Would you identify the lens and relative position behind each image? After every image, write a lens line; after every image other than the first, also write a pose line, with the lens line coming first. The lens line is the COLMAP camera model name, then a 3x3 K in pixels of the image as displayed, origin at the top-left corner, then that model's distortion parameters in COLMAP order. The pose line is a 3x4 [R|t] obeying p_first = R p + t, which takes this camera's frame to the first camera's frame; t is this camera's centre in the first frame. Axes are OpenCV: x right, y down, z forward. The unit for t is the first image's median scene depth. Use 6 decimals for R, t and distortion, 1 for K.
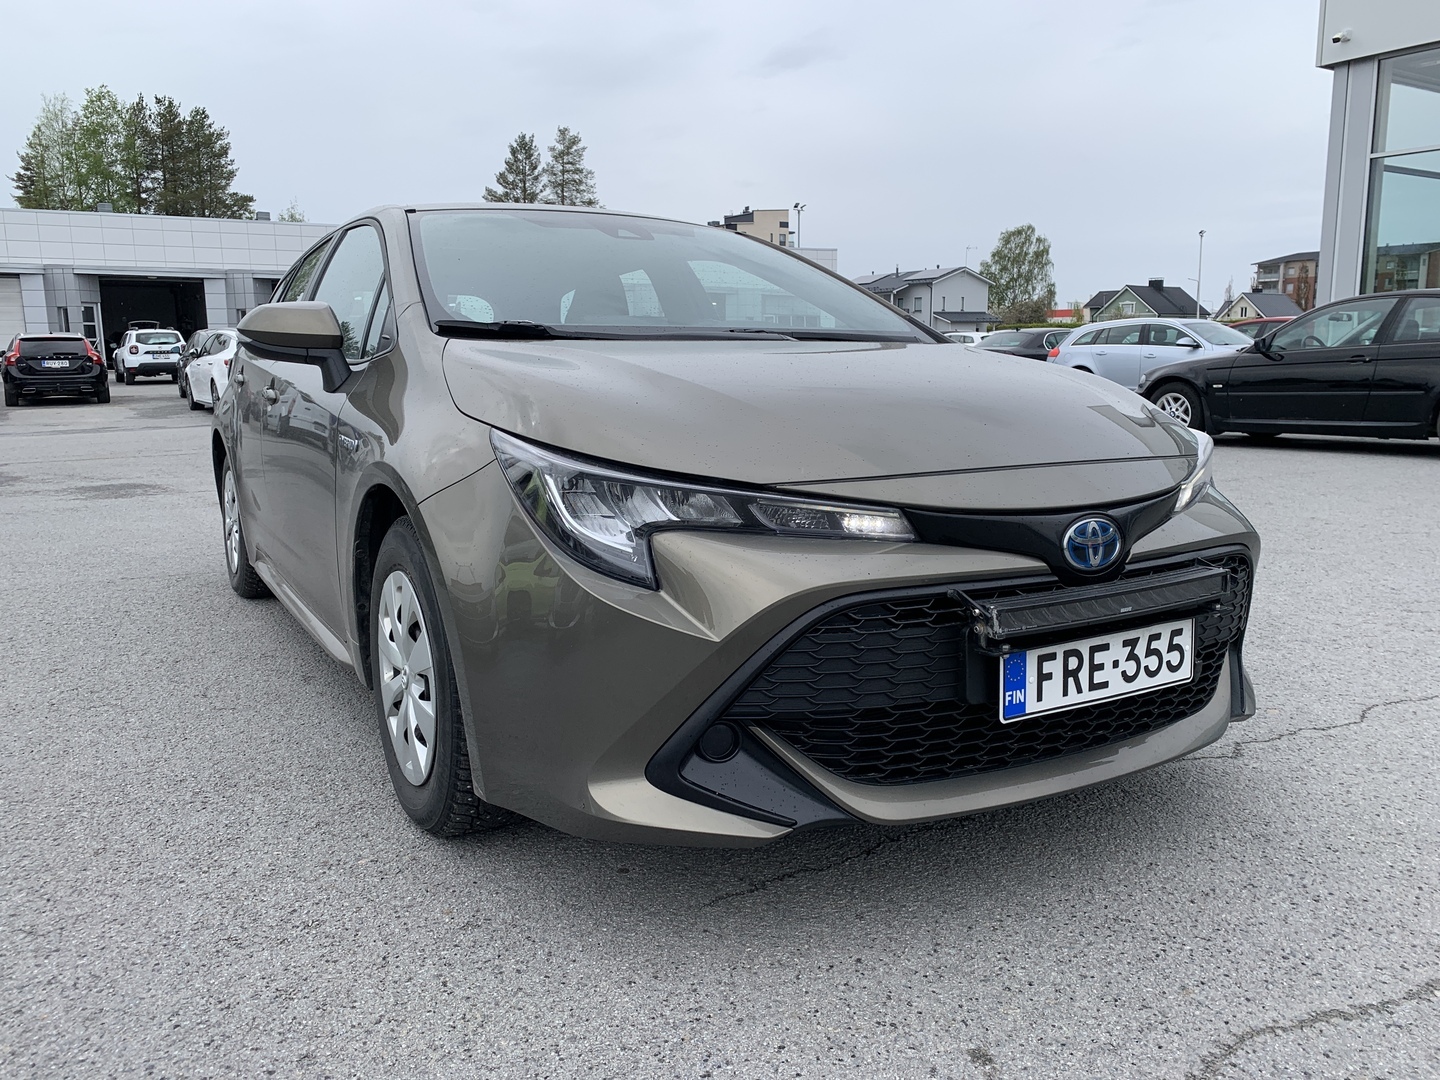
lens RADIAL K [[1076.2, 0, 733.4], [0, 1076.2, 561.8], [0, 0, 1]] dist [0.003814, 0.001226]
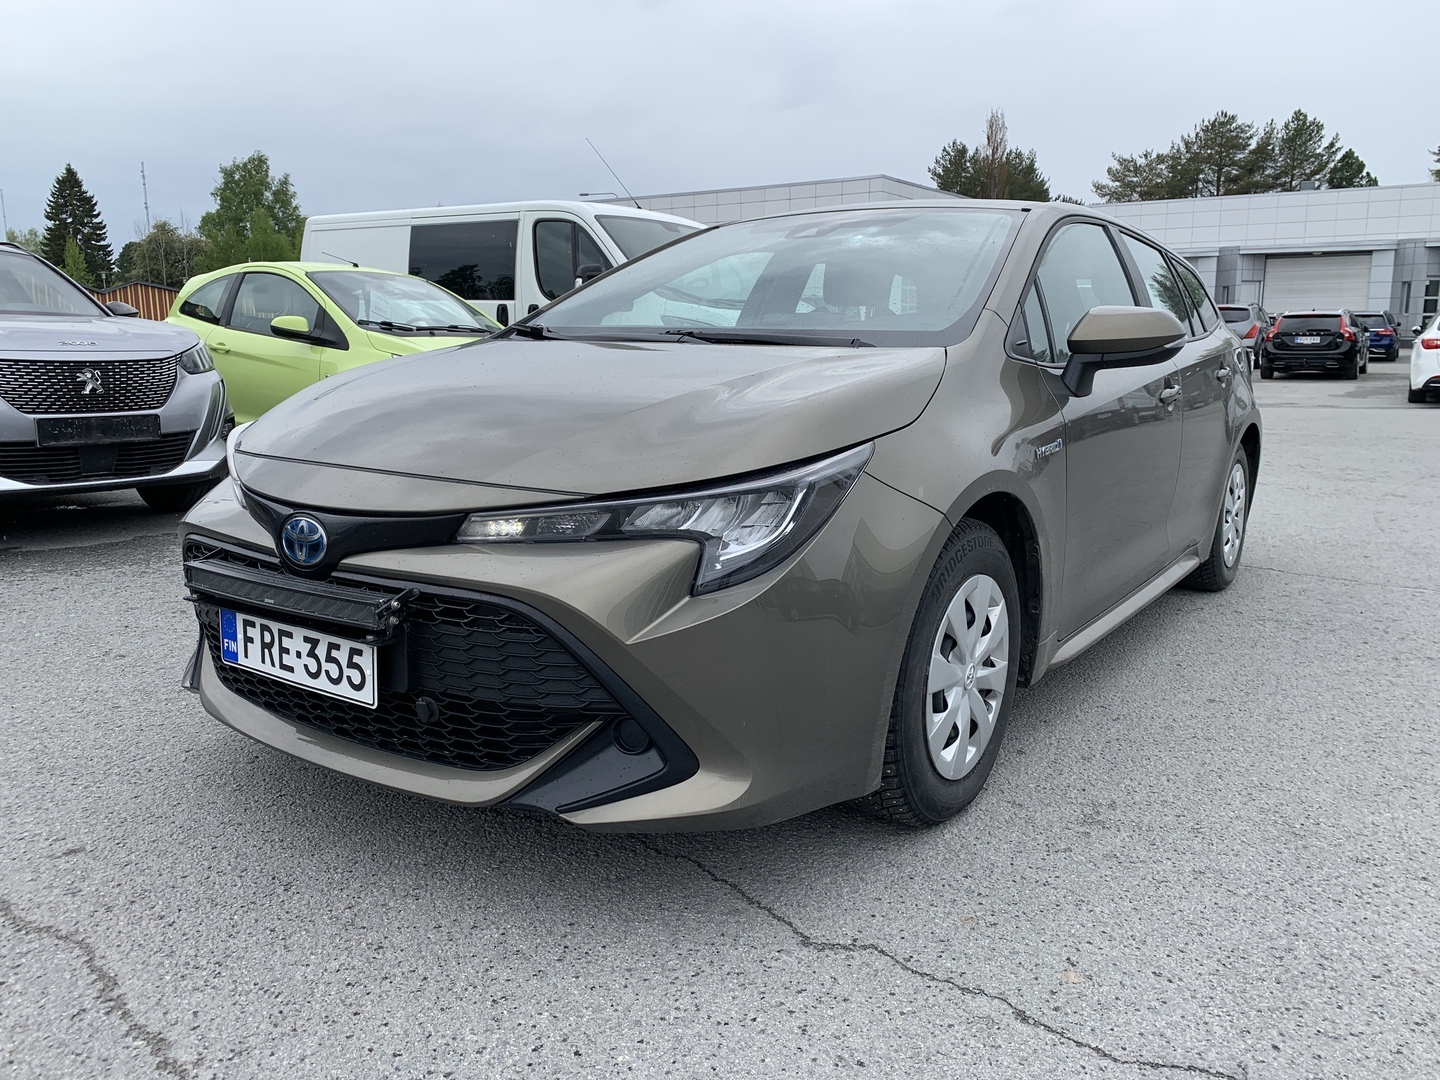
lens RADIAL K [[1076.2, 0, 733.4], [0, 1076.2, 561.8], [0, 0, 1]] dist [0.003814, 0.001226]
pose [[0.432013, 0.191704, -0.881257, 1.497798], [-0.171279, 0.976804, 0.128524, -0.212053], [0.885454, 0.095417, 0.454827, 0.900178]]
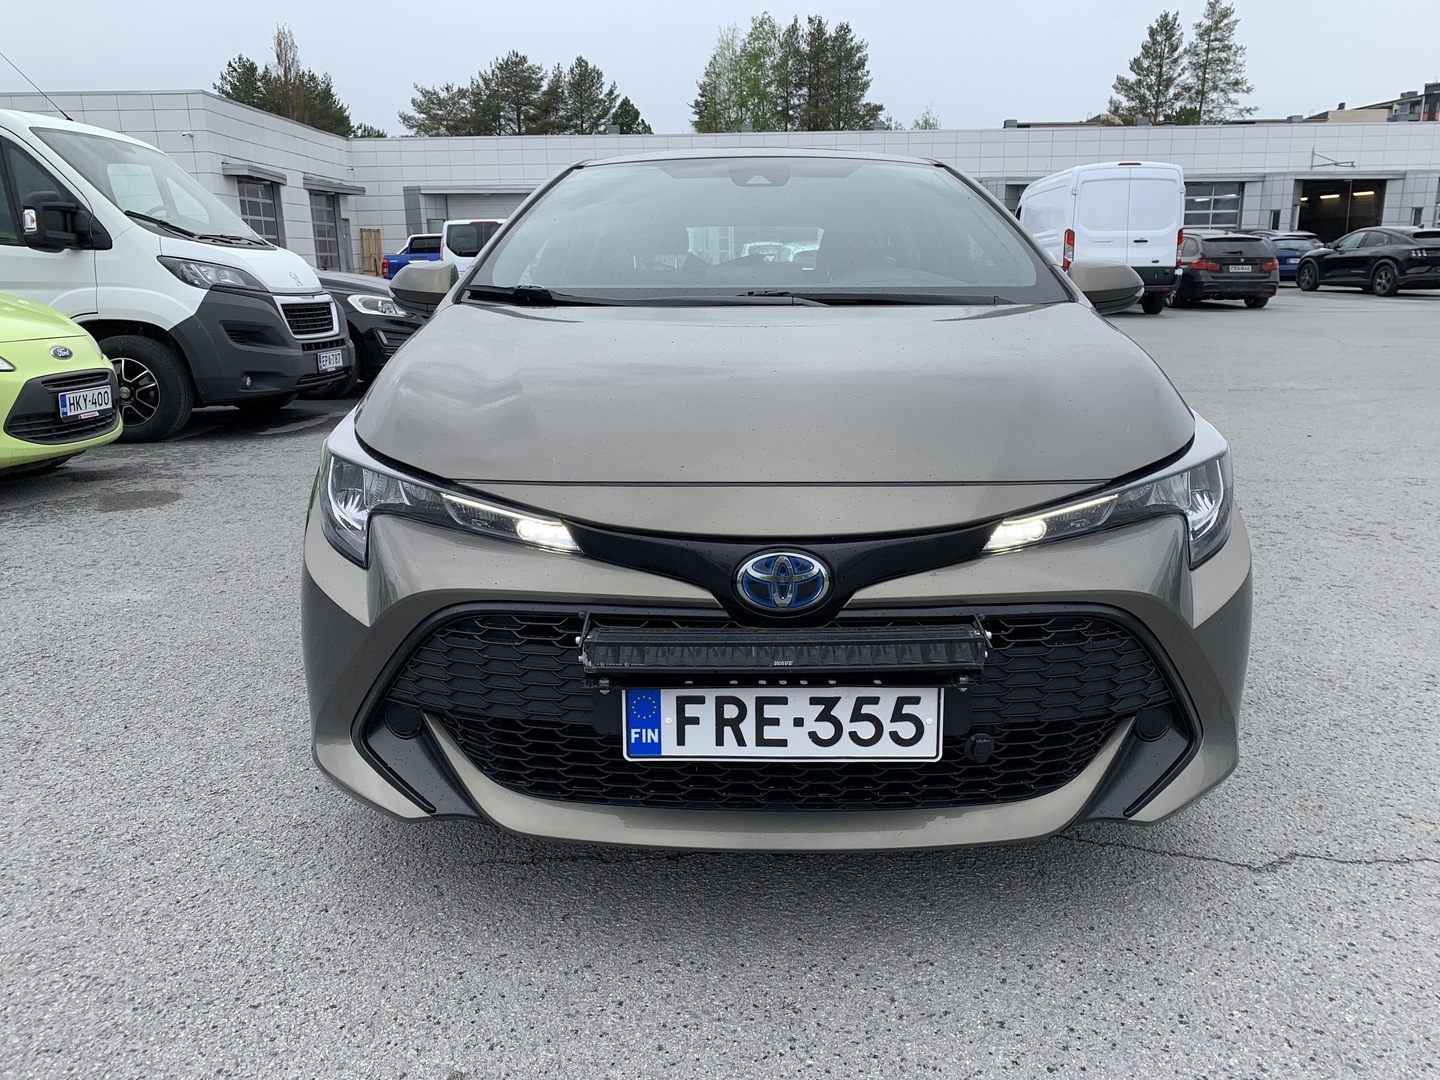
lens RADIAL K [[1090.4, 0, 727.3], [0, 1090.4, 552.0], [0, 0, 1]] dist [0.005615, -0.005467]
pose [[0.859065, 0.127816, -0.495651, 0.734075], [-0.091841, 0.991097, 0.096400, -0.121929], [0.503560, -0.037292, 0.863155, 0.223006]]
